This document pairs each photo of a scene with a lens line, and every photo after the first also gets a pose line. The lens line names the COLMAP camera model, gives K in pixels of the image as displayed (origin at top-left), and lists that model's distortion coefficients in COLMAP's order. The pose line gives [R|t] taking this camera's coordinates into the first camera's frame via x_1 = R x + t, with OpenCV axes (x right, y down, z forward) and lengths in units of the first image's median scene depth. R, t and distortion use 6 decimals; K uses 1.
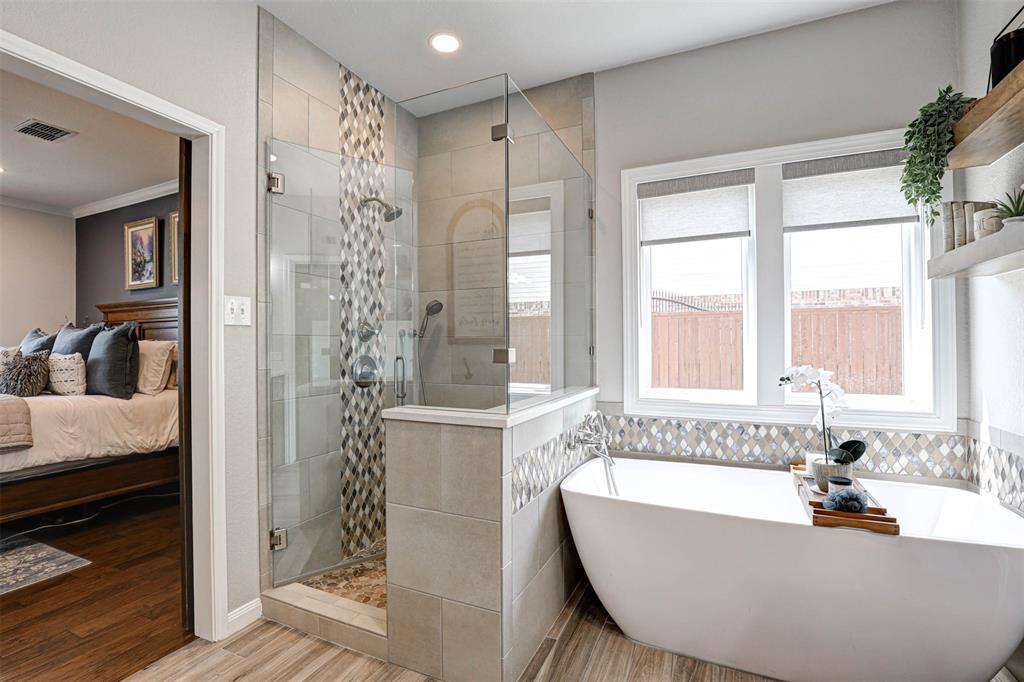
lens RADIAL K [[469.3, 0, 516.1], [0, 469.3, 347.1], [0, 0, 1]] dist [-0.027984, 0.000244]
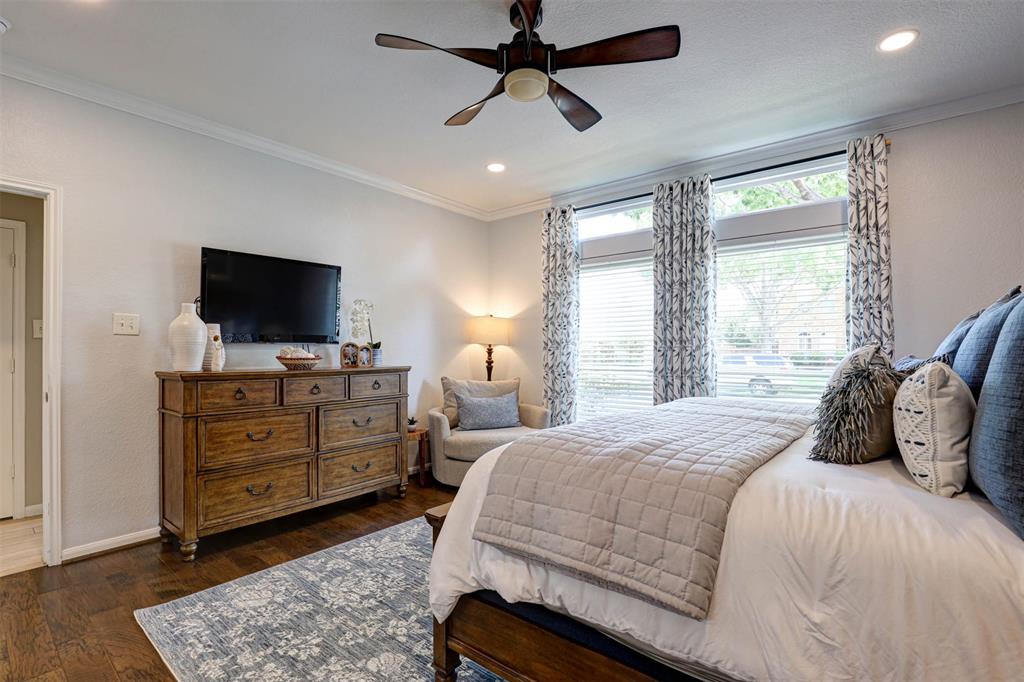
lens RADIAL K [[469.3, 0, 516.1], [0, 469.3, 347.1], [0, 0, 1]] dist [-0.027984, 0.000244]
pose [[-0.253456, 0.000831, -0.967347, -0.603625], [0.000230, 1.000000, 0.000799, 0.000409], [0.967347, -0.000020, -0.253456, 0.855817]]
